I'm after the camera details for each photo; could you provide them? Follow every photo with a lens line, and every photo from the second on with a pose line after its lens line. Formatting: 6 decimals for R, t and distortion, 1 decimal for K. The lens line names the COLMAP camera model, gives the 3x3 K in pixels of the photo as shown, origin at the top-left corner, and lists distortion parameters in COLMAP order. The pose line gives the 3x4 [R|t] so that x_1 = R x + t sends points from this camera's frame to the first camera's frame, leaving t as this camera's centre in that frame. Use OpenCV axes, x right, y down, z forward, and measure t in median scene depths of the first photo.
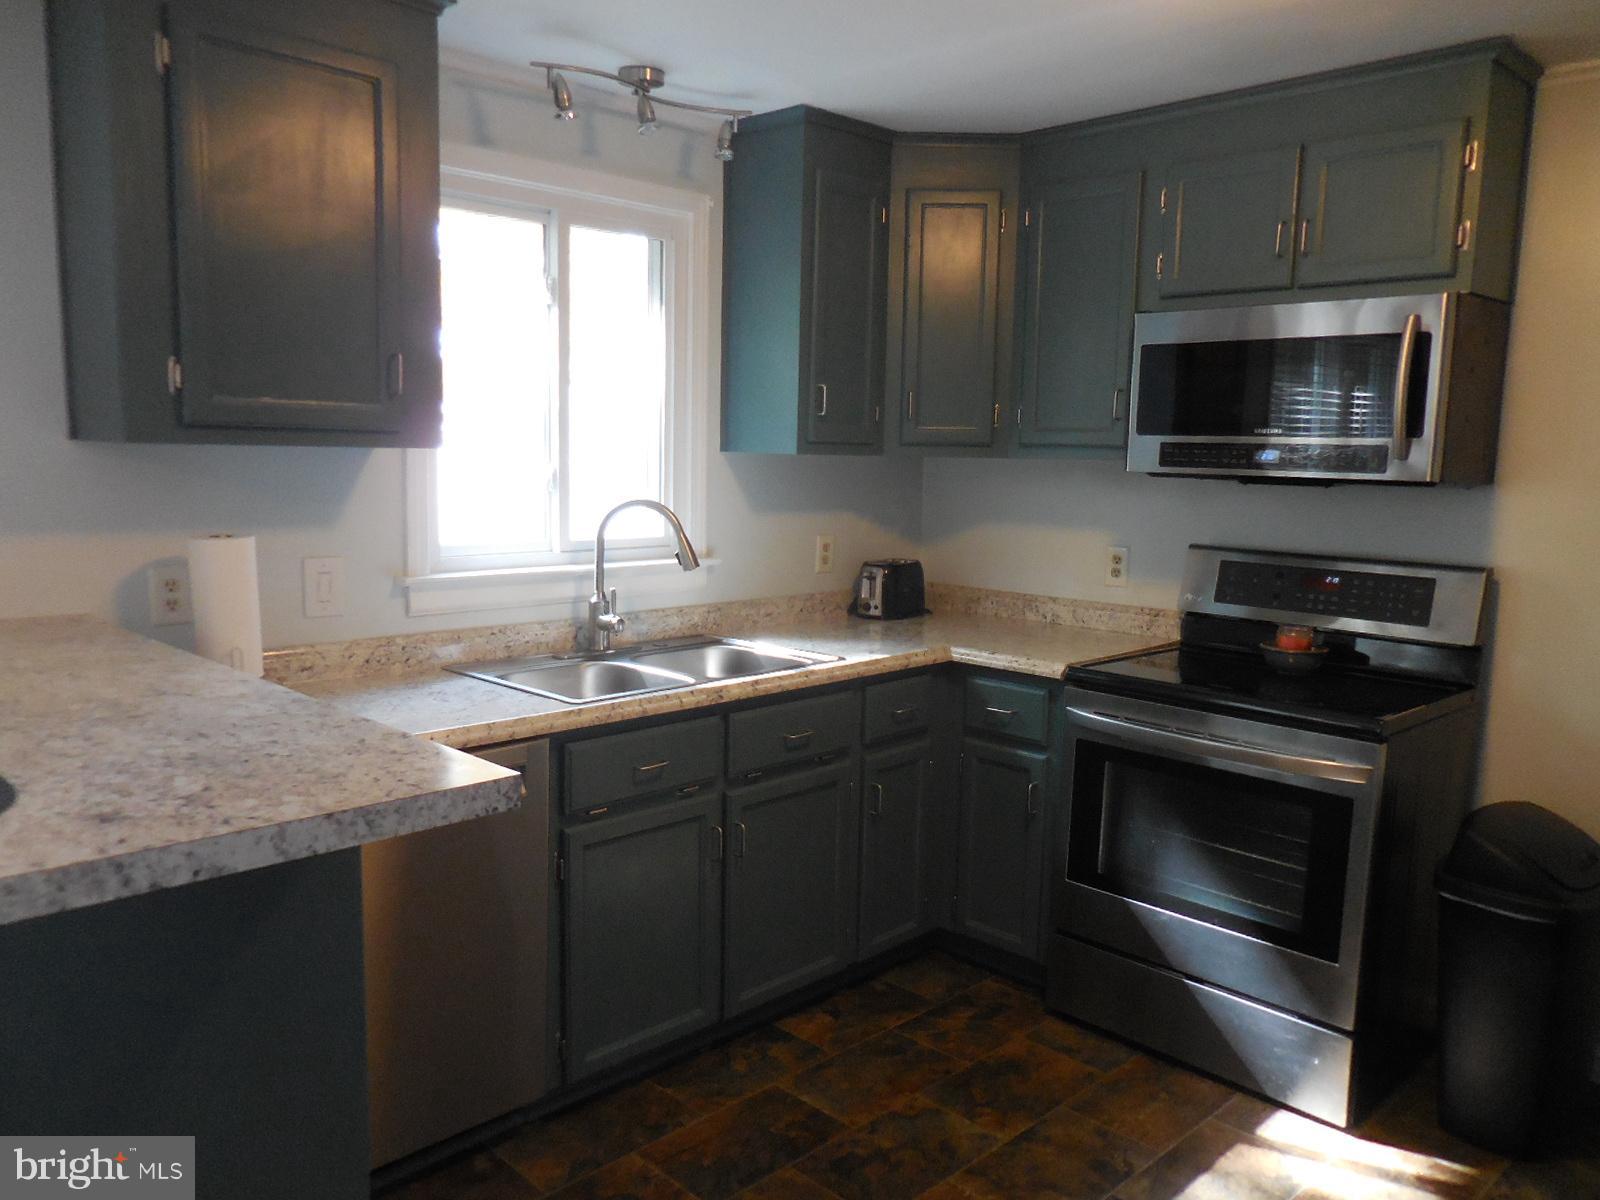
lens RADIAL K [[1221.1, 0, 798.5], [0, 1221.1, 600.7], [0, 0, 1]] dist [-0.011868, -0.005215]
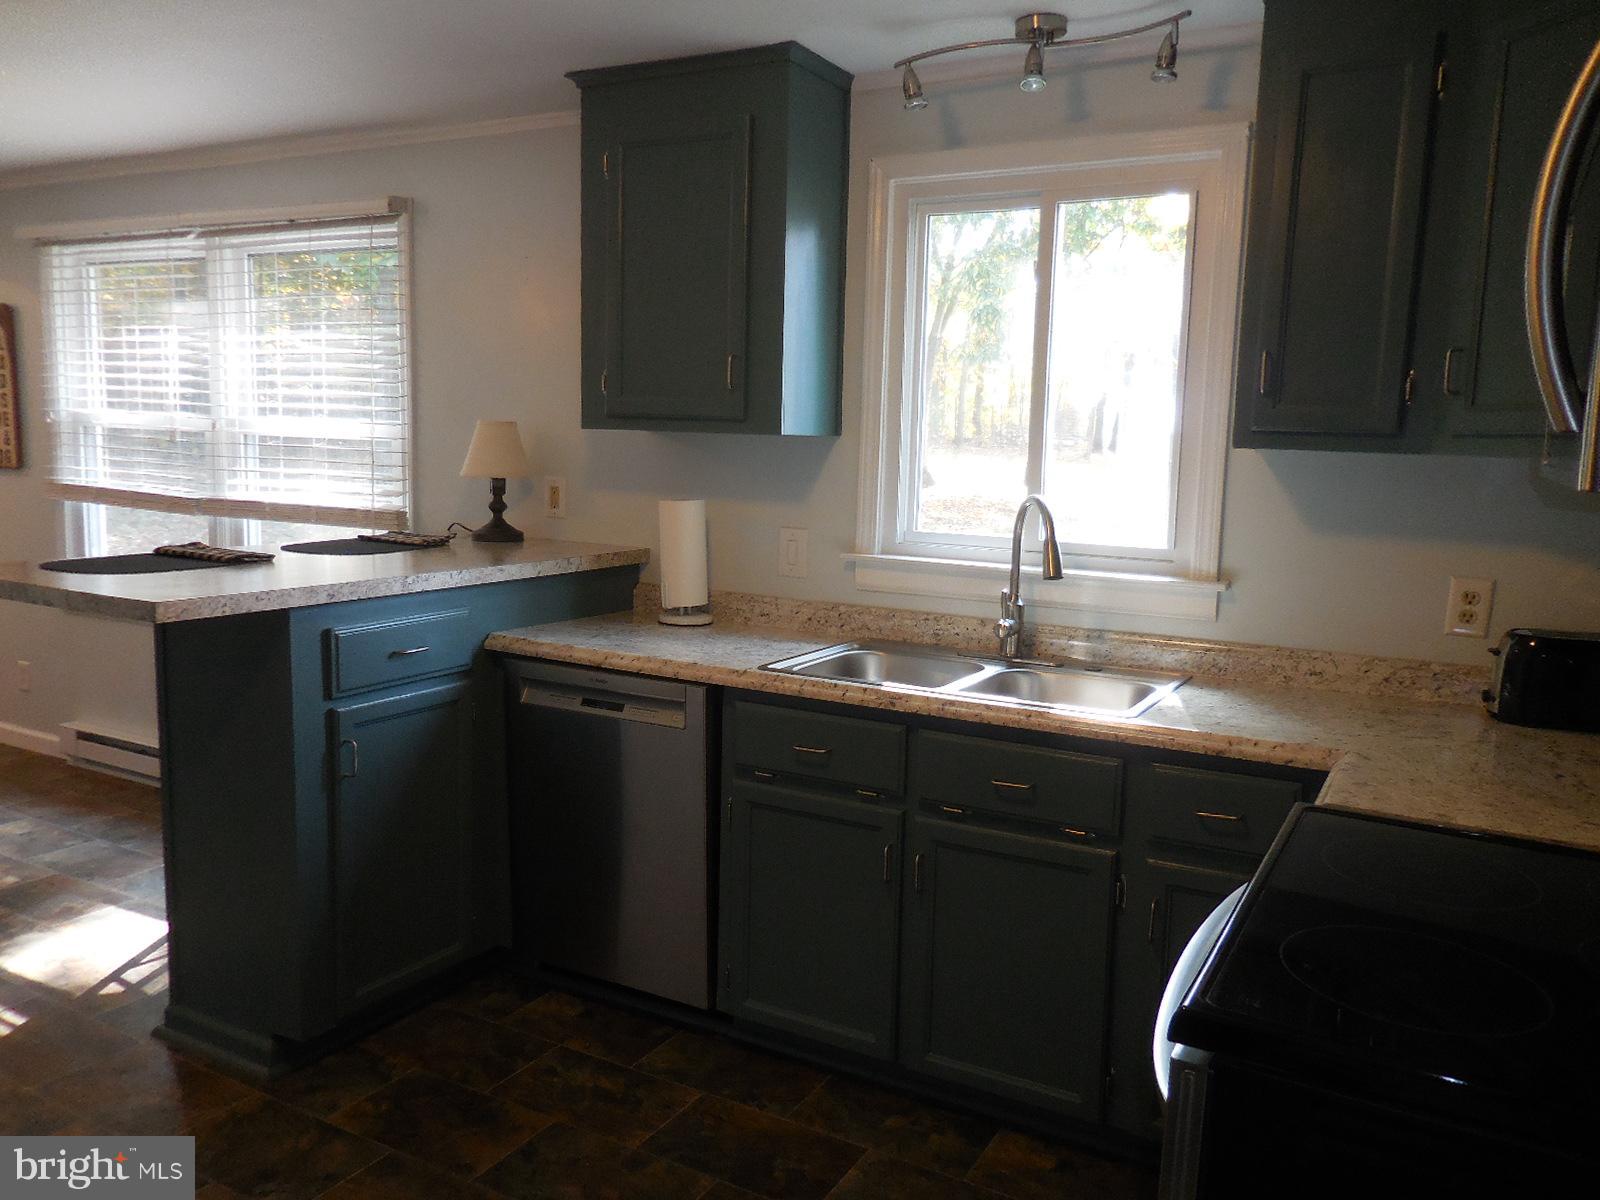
lens RADIAL K [[1221.1, 0, 805.2], [0, 1221.1, 602.0], [0, 0, 1]] dist [-0.011868, -0.005215]
pose [[0.269621, 0.111090, -0.956537, 0.712271], [-0.144583, 0.986734, 0.073843, -0.049001], [0.952051, 0.118389, 0.282106, 0.611875]]
